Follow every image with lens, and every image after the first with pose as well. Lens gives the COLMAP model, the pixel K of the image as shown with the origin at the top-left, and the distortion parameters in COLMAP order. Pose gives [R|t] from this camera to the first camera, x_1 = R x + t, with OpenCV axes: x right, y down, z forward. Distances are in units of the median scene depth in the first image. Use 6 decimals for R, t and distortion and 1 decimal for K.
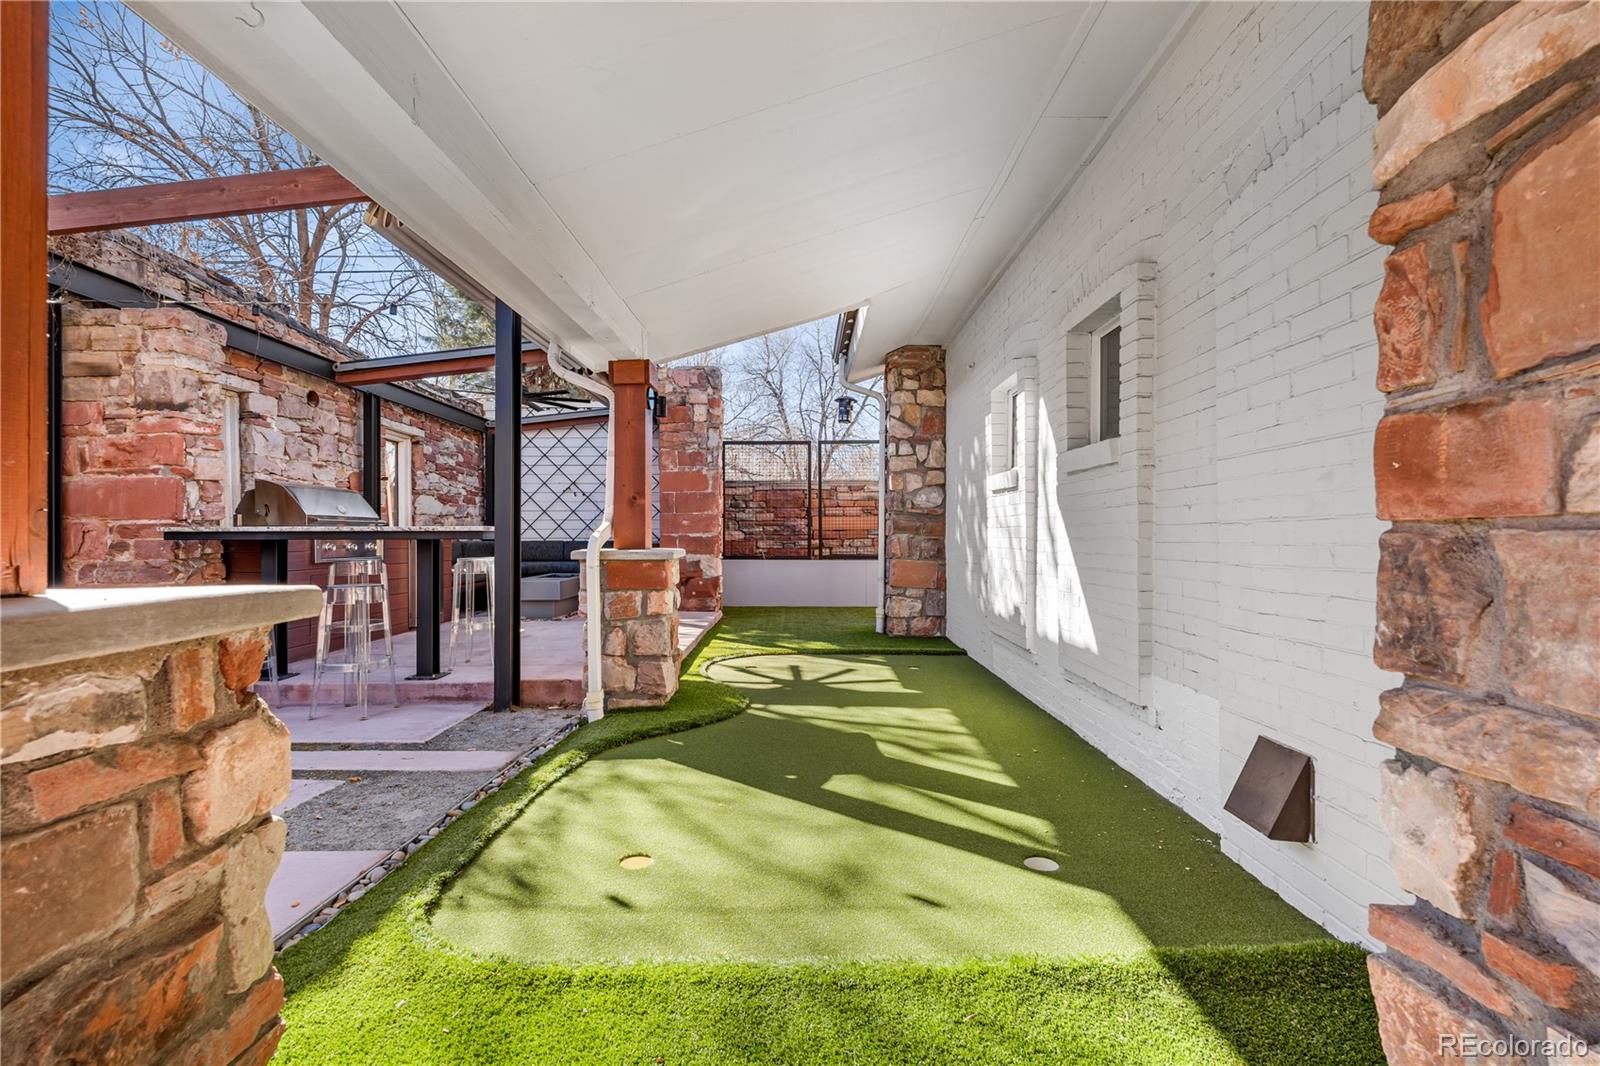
lens RADIAL K [[713.3, 0, 798.8], [0, 713.3, 538.7], [0, 0, 1]] dist [0.002951, 0.000652]
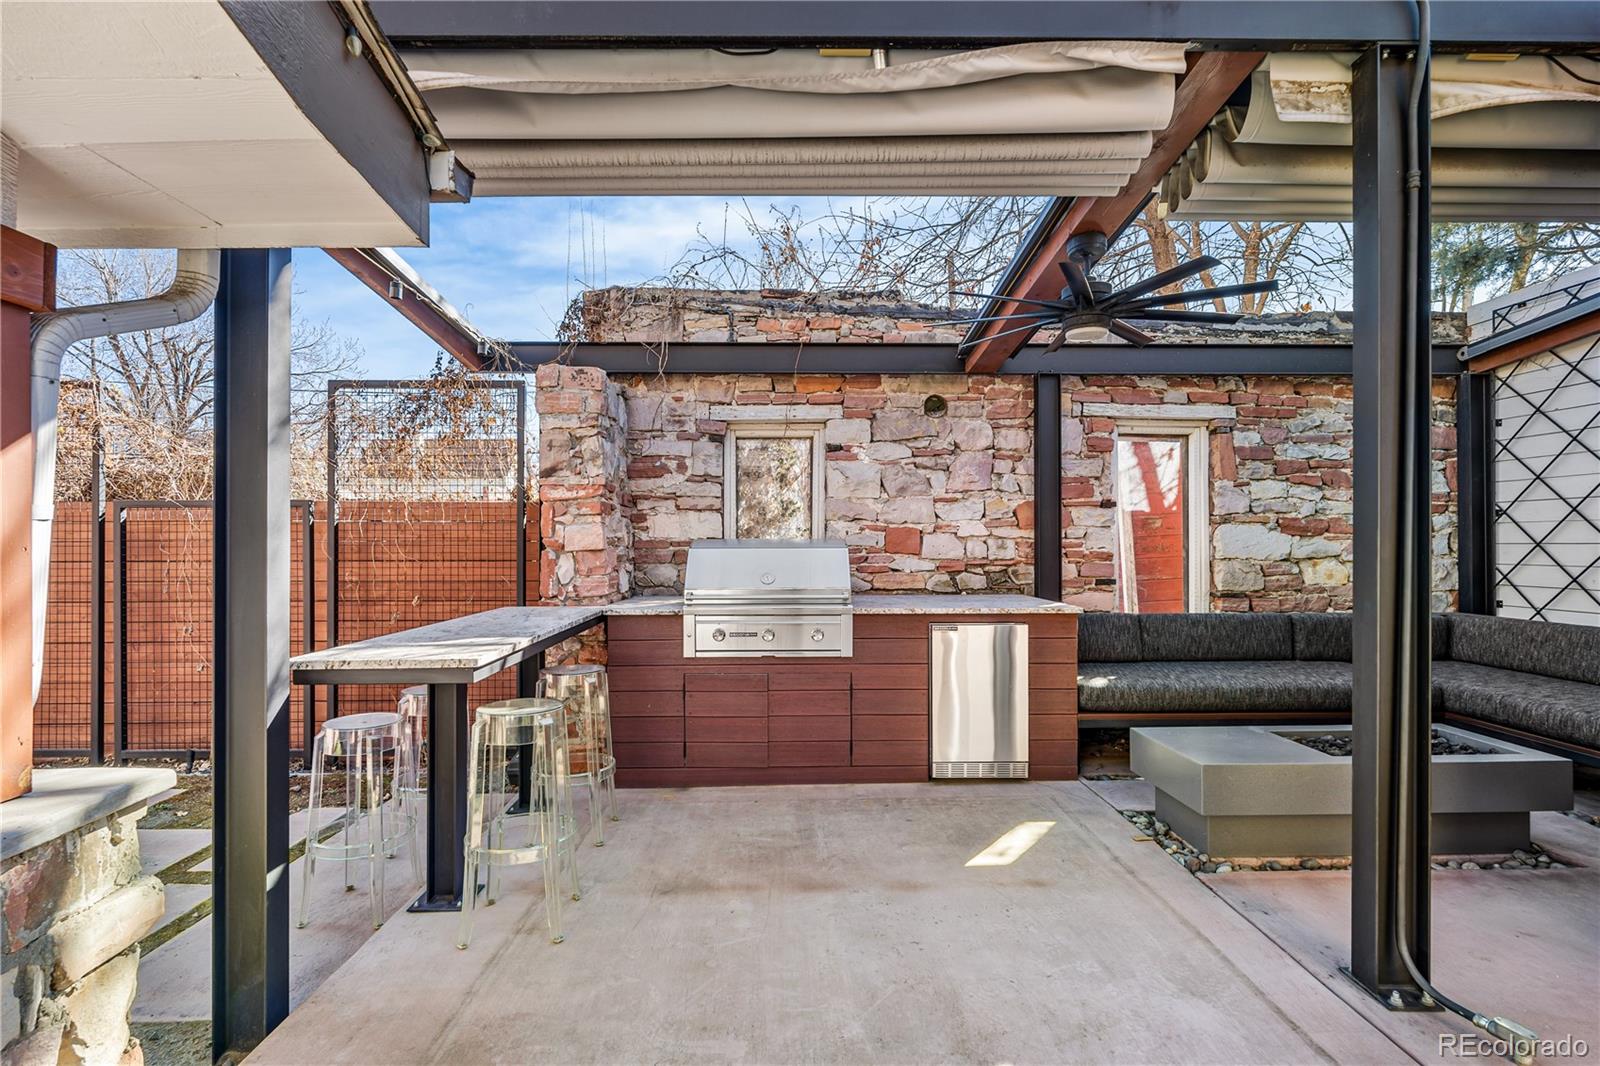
lens RADIAL K [[758.8, 0, 791.8], [0, 758.8, 535.7], [0, 0, 1]] dist [0.000094, 0.000091]
pose [[0.013614, -0.004946, -0.999895, 0.069281], [0.001912, 0.999986, -0.004920, -0.066833], [0.999905, -0.001845, 0.013623, 0.876321]]
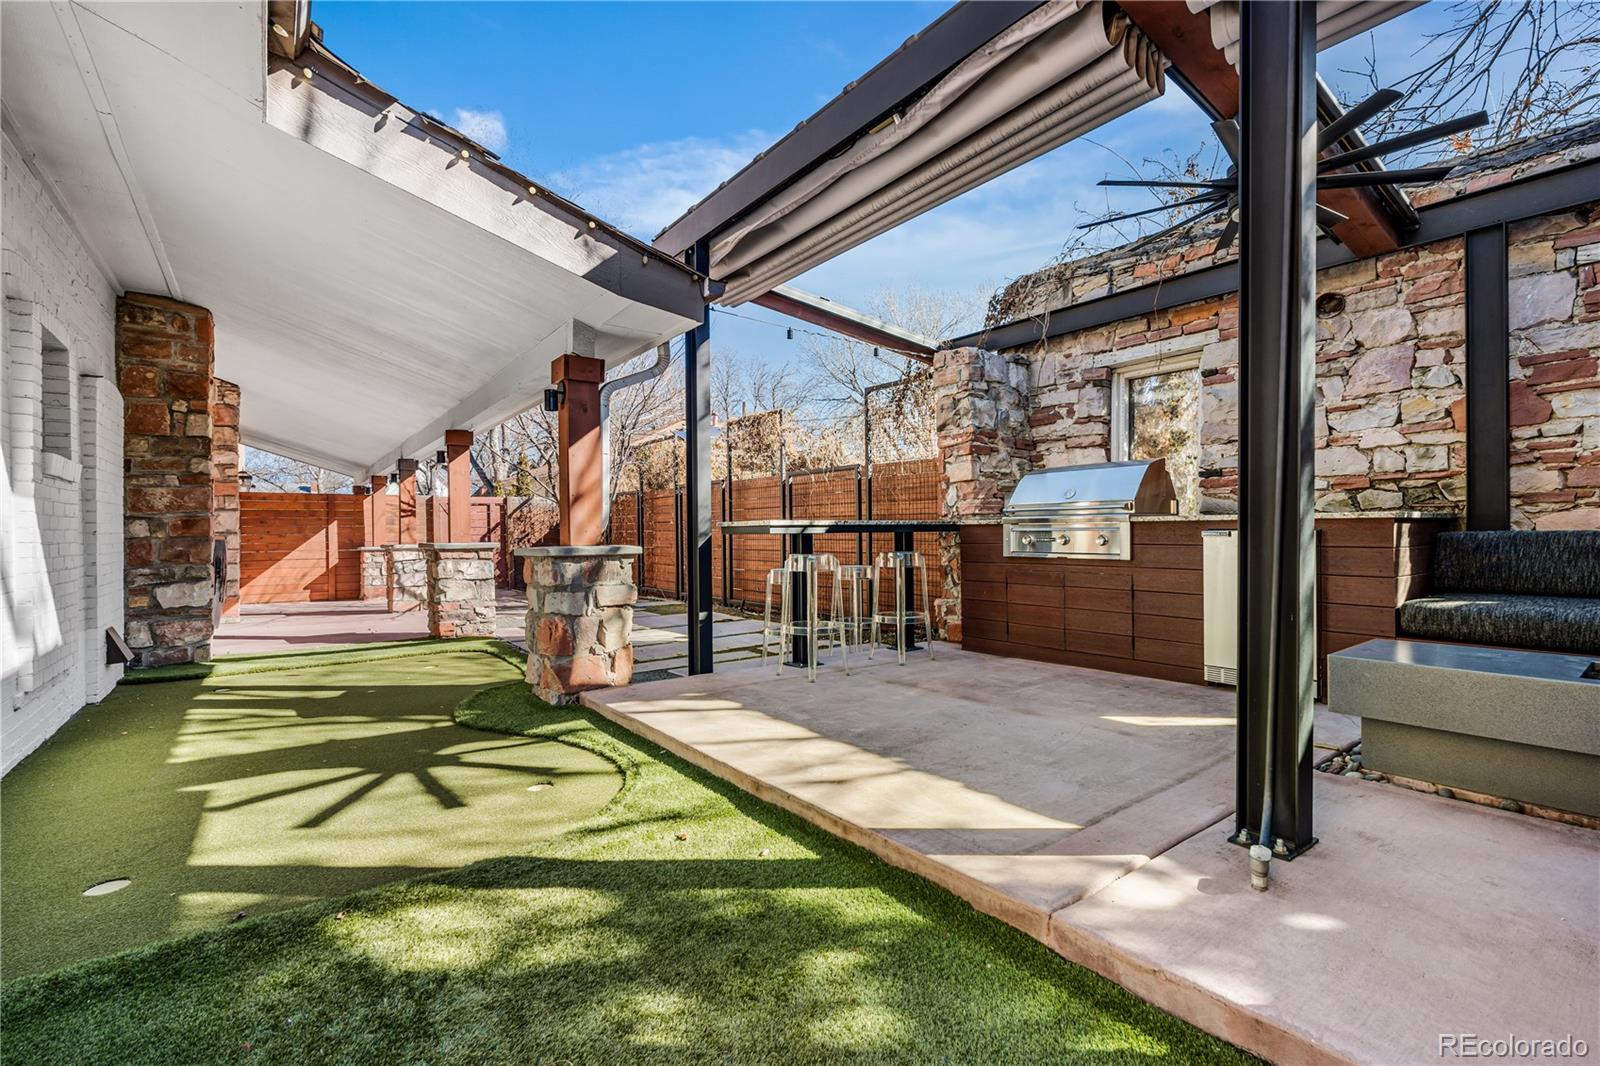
lens RADIAL K [[713.3, 0, 792.3], [0, 713.3, 529.1], [0, 0, 1]] dist [0.002951, 0.000652]
pose [[-0.800209, 0.010177, -0.599635, 0.083086], [0.011935, 0.999928, 0.001044, -0.004680], [0.599603, -0.006321, -0.800273, 1.261703]]
